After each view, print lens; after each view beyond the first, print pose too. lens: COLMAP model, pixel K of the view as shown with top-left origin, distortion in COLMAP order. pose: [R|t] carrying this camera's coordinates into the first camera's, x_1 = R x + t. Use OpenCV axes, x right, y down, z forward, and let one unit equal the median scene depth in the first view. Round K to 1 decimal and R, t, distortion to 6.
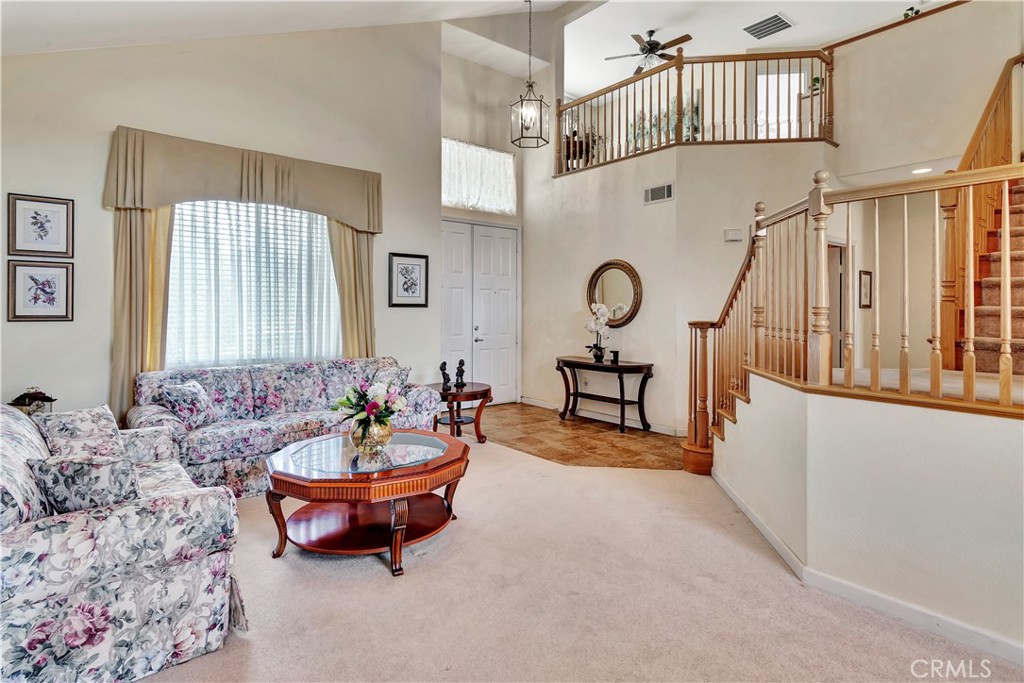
lens RADIAL K [[550.0, 0, 518.4], [0, 550.0, 311.9], [0, 0, 1]] dist [0.015053, -0.000132]
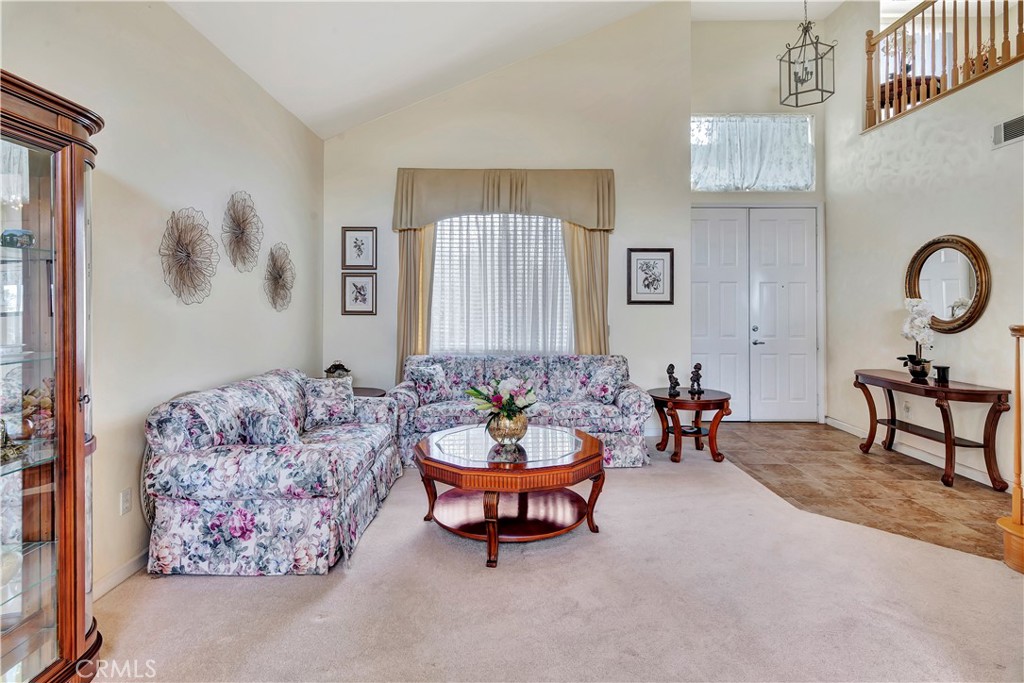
lens RADIAL K [[550.0, 0, 495.5], [0, 550.0, 302.5], [0, 0, 1]] dist [0.015053, -0.000132]
pose [[0.762402, -0.004878, -0.647085, 0.268184], [-0.003379, 0.999928, -0.011519, 0.000006], [0.647095, 0.010969, 0.762331, 0.132130]]
